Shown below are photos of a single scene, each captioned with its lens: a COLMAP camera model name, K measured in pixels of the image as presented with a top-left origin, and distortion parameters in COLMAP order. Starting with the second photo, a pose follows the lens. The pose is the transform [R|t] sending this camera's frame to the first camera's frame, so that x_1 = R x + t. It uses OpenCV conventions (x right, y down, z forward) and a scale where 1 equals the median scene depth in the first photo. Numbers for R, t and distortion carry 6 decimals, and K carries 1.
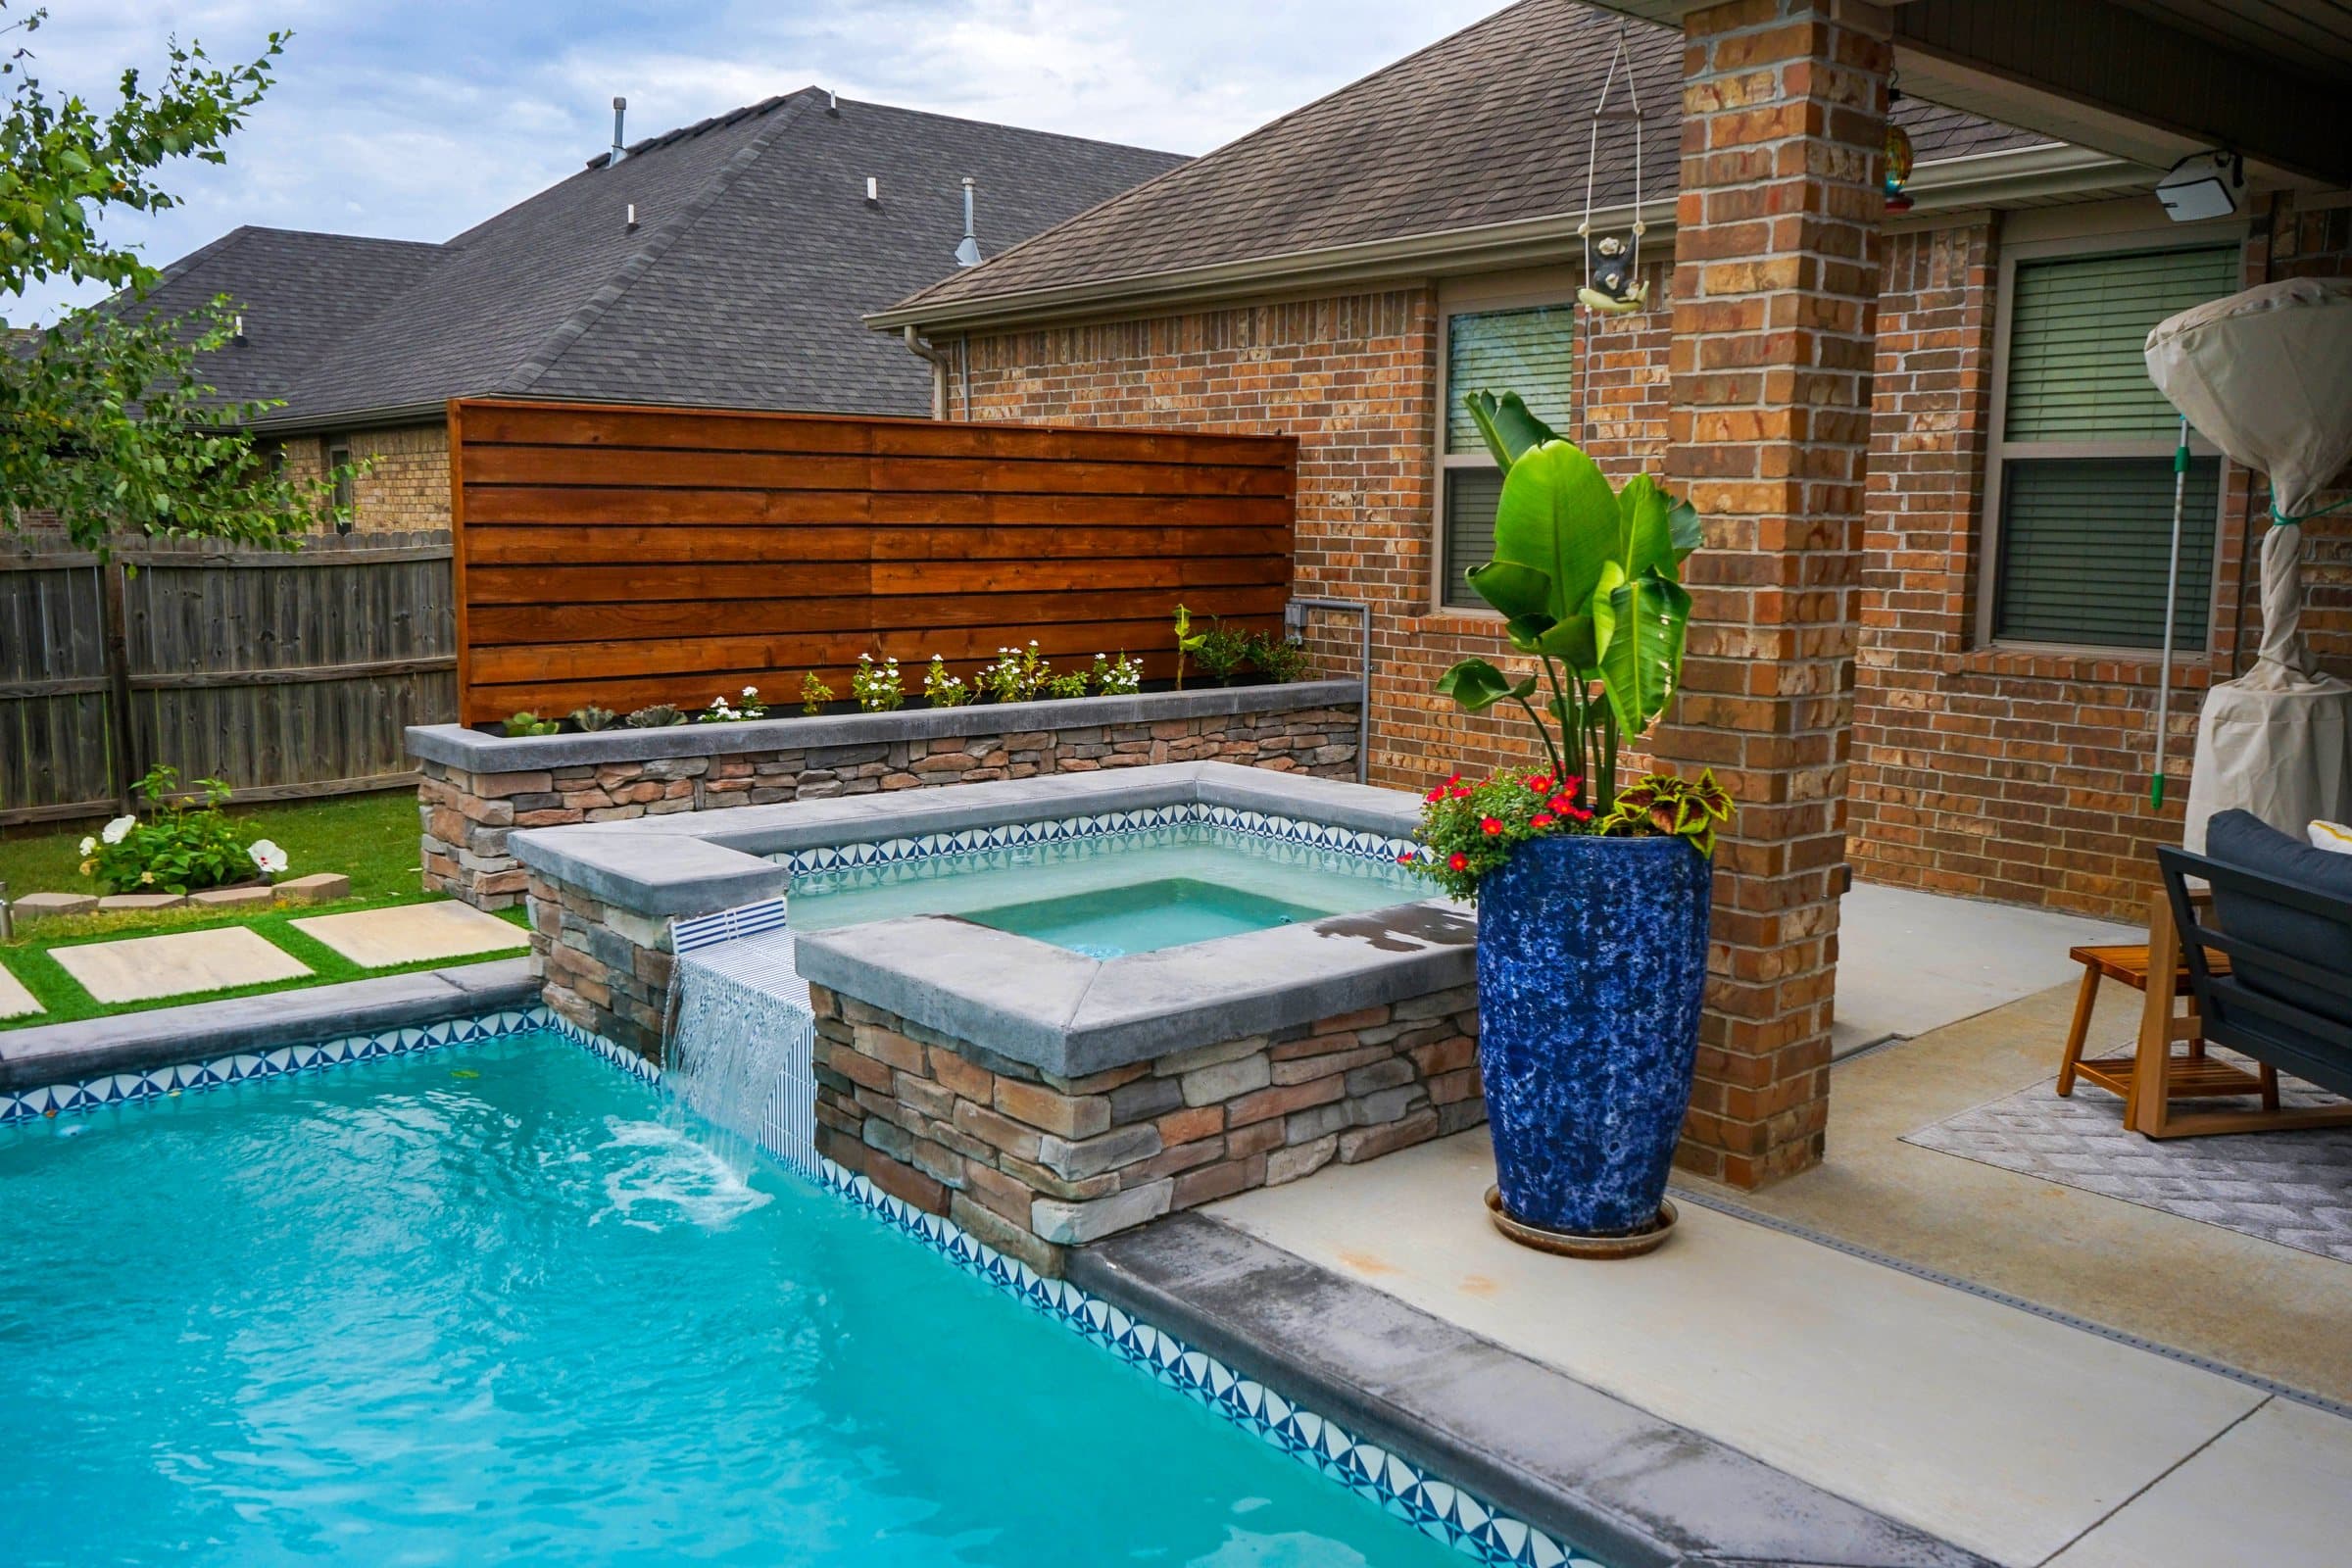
lens RADIAL K [[1911.5, 0, 1167.3], [0, 1911.5, 779.4], [0, 0, 1]] dist [-0.024687, 0.018399]
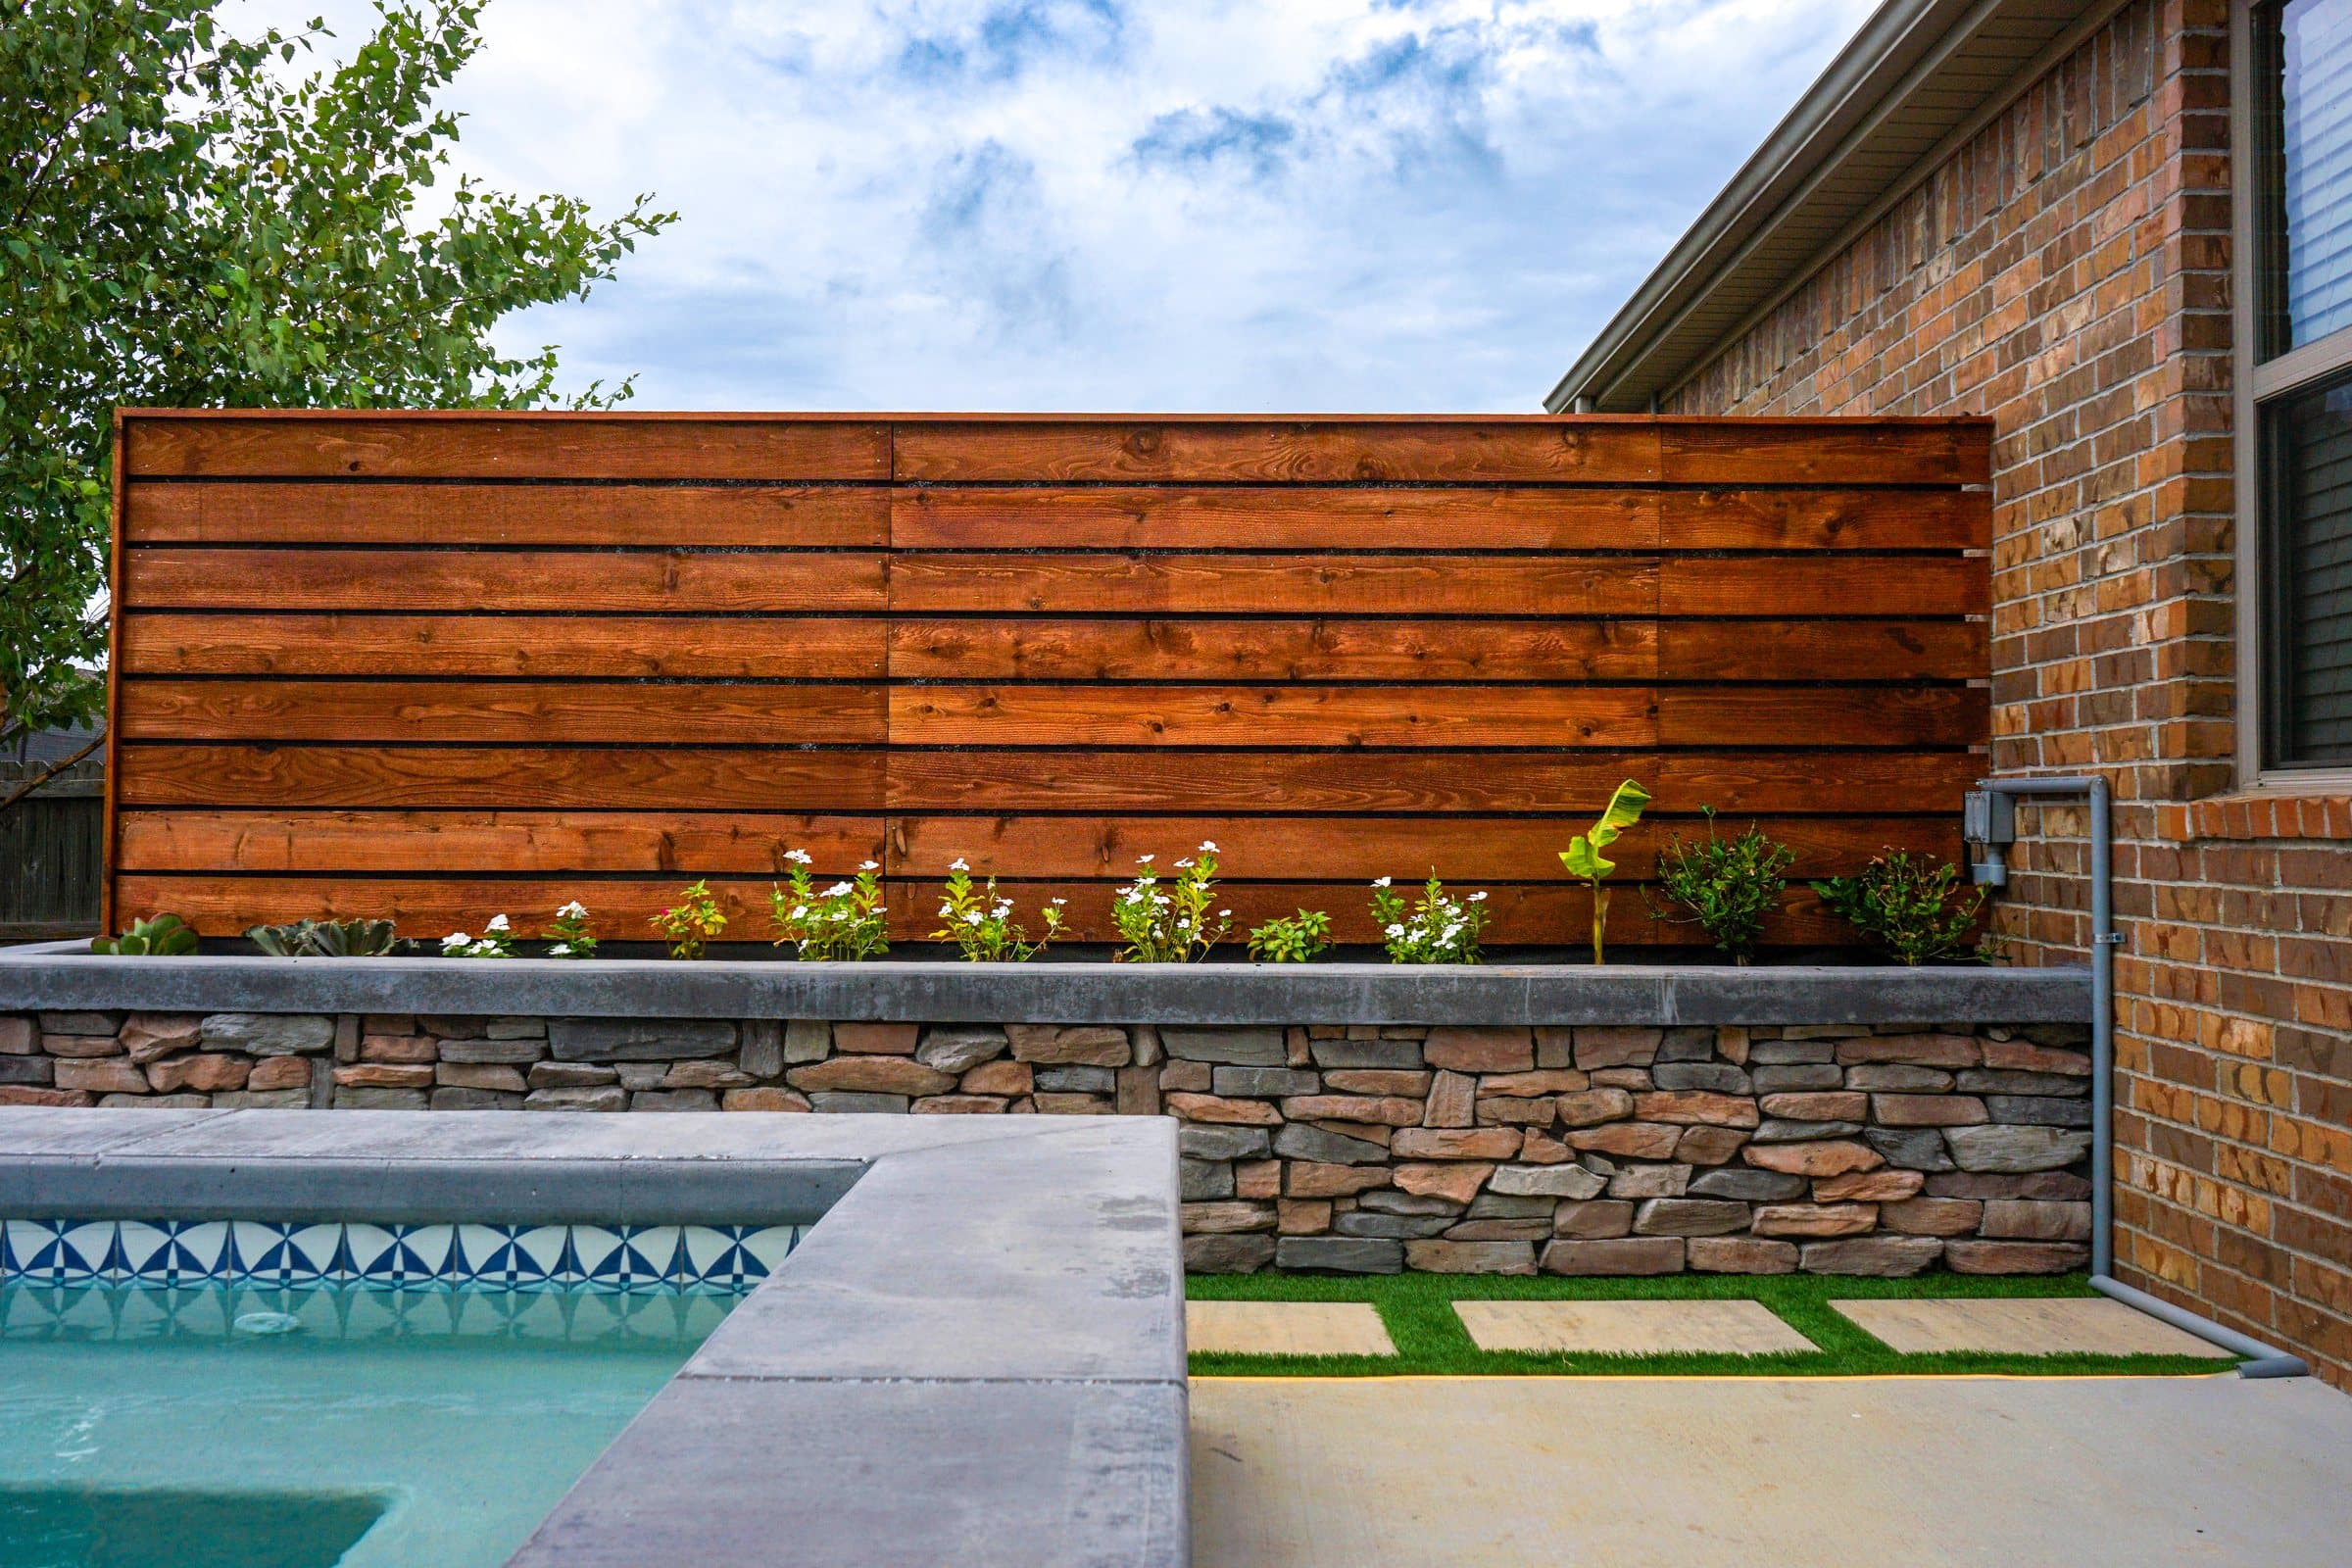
lens RADIAL K [[1911.5, 0, 1195.6], [0, 1911.5, 785.5], [0, 0, 1]] dist [-0.024687, 0.018399]
pose [[0.764098, -0.018870, -0.644824, 0.224294], [-0.088782, 0.986985, -0.134087, -0.020399], [0.638961, 0.159704, 0.752478, 0.597649]]
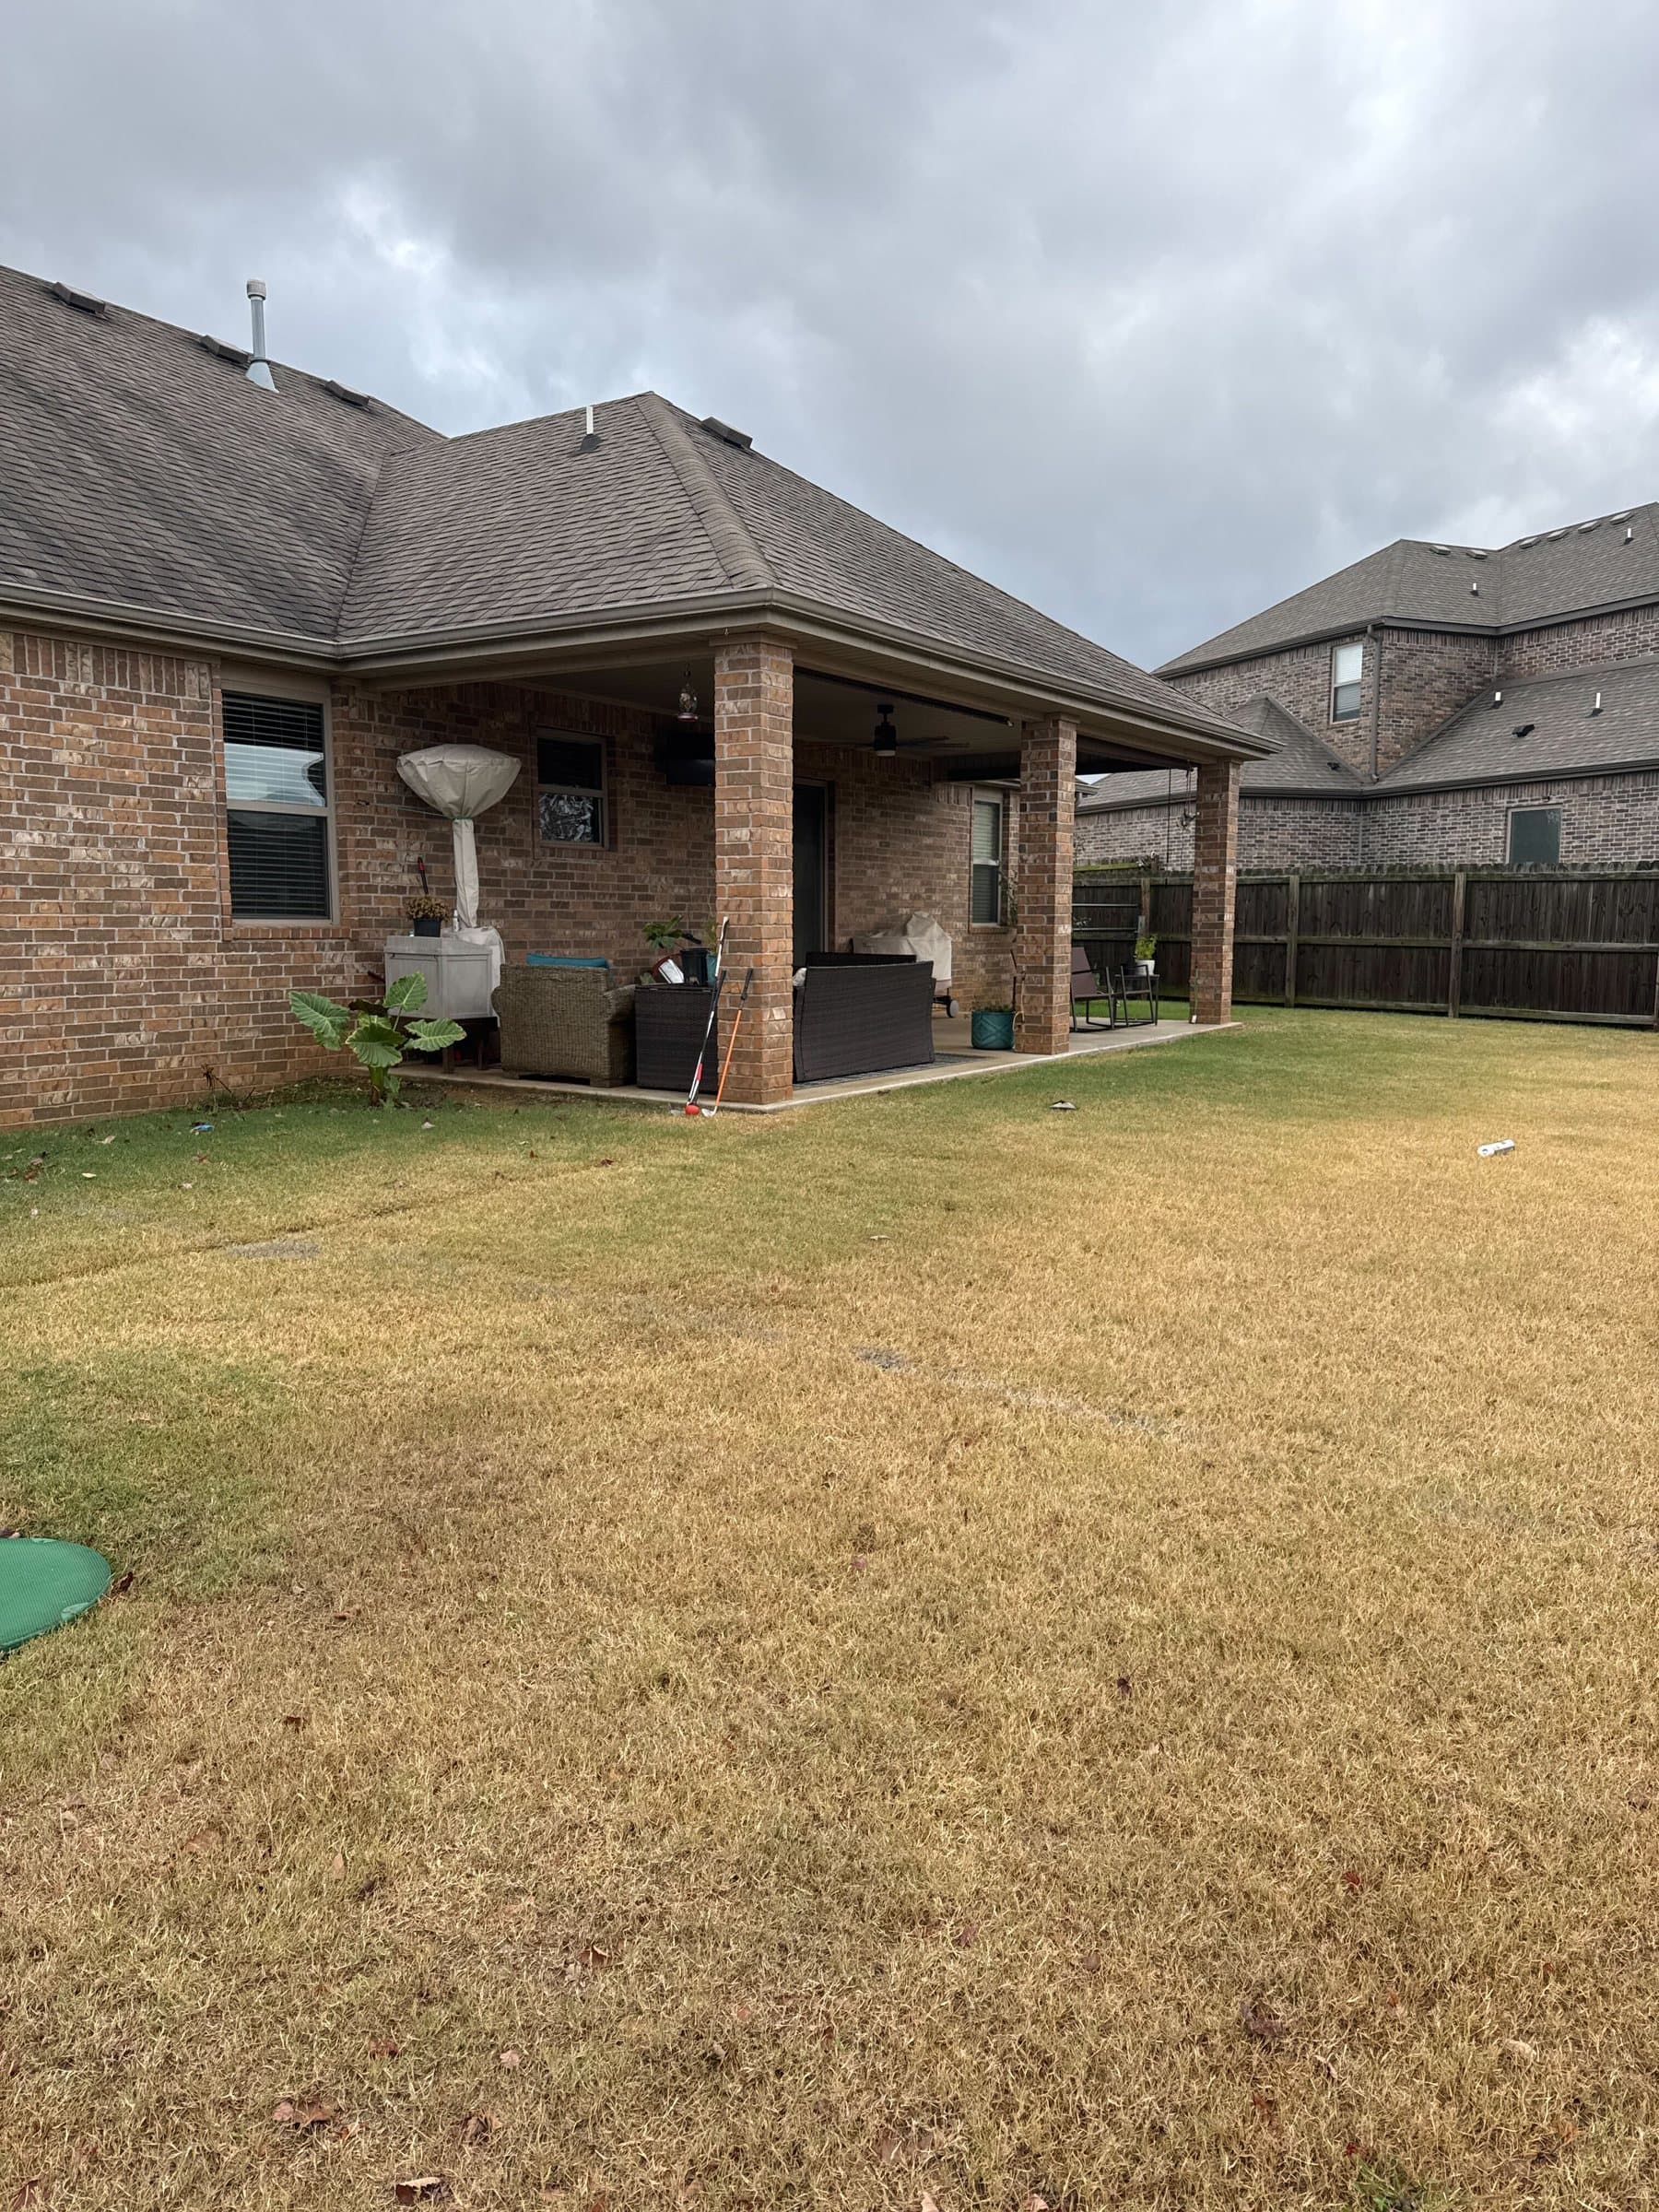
lens RADIAL K [[1584.4, 0, 833.4], [0, 1584.4, 1110.0], [0, 0, 1]] dist [-0.000221, -0.001830]
pose [[-0.287950, -0.124440, 0.949526, -2.371159], [0.120637, 0.978909, 0.164875, -0.171300], [-0.950017, 0.162024, -0.266865, 2.050507]]
